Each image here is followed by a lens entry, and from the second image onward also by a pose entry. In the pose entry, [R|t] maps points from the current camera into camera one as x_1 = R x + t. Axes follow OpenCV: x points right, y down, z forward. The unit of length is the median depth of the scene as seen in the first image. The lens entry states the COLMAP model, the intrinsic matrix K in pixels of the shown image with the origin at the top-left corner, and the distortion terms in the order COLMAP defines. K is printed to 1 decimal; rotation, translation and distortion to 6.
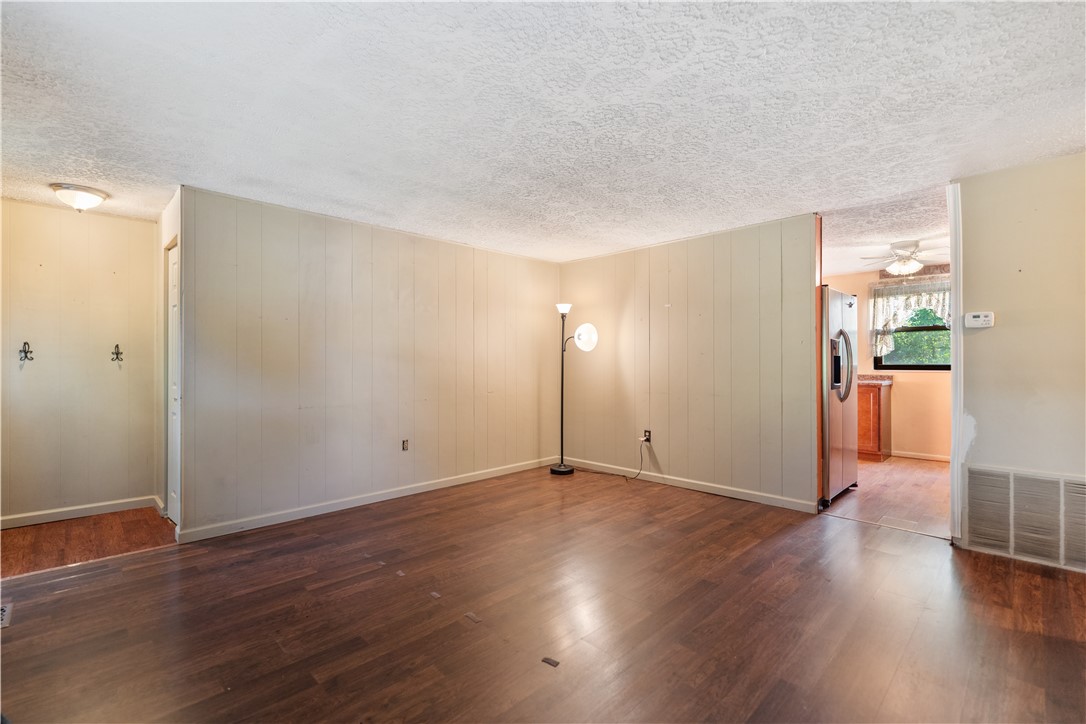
lens RADIAL K [[480.8, 0, 540.8], [0, 480.8, 361.3], [0, 0, 1]] dist [0.003687, -0.000199]
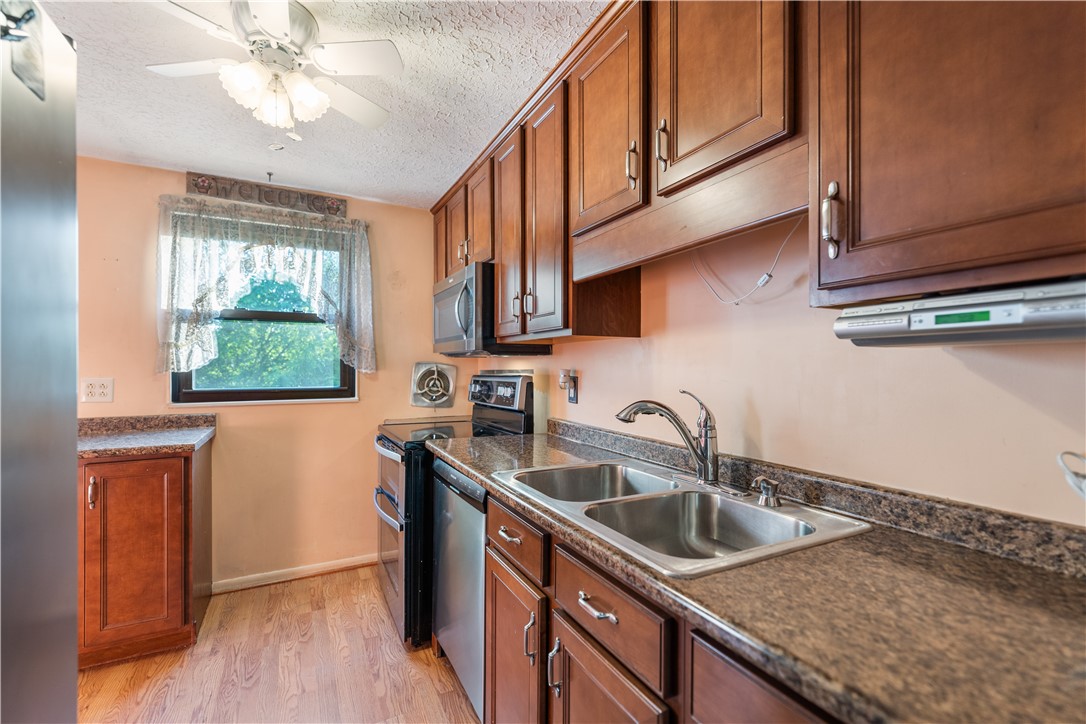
lens RADIAL K [[469.6, 0, 542.7], [0, 469.6, 369.7], [0, 0, 1]] dist [-0.001078, -0.000289]
pose [[0.294605, 0.000950, 0.955619, 0.481412], [-0.001627, 0.999999, -0.000492, -0.015296], [-0.955618, -0.001410, 0.294606, 0.694181]]
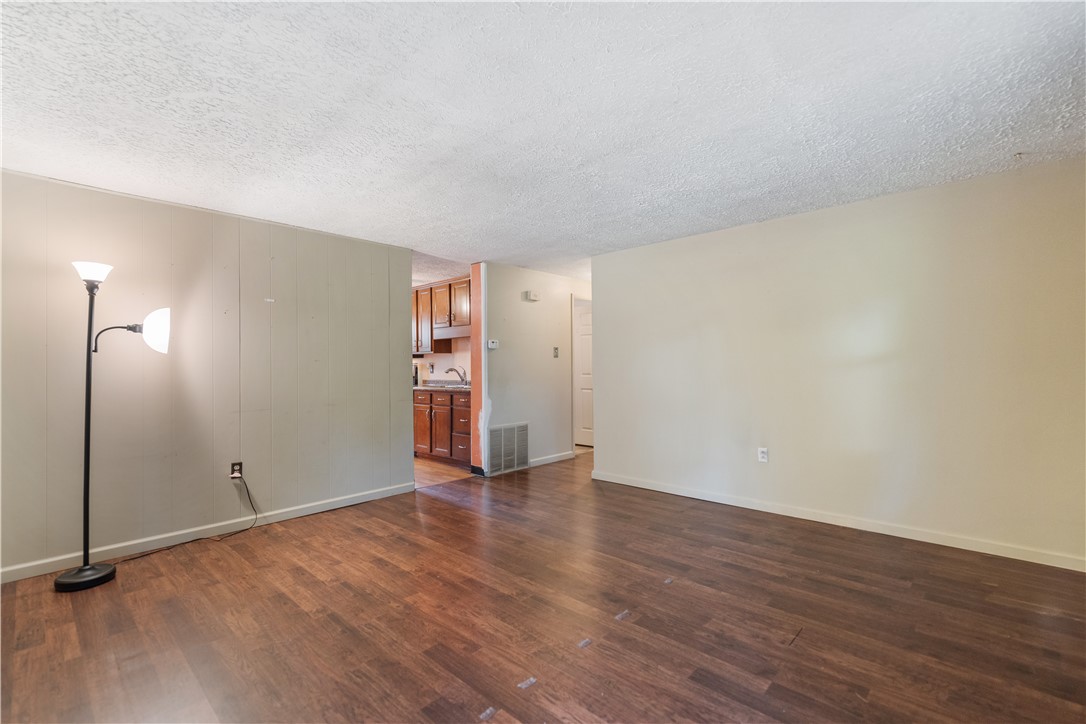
lens RADIAL K [[480.8, 0, 540.8], [0, 480.8, 361.3], [0, 0, 1]] dist [0.003687, -0.000199]
pose [[-0.033988, 0.012857, 0.999340, -0.509462], [0.007306, 0.999894, -0.012615, 0.000151], [-0.999396, 0.006873, -0.034078, 0.525768]]
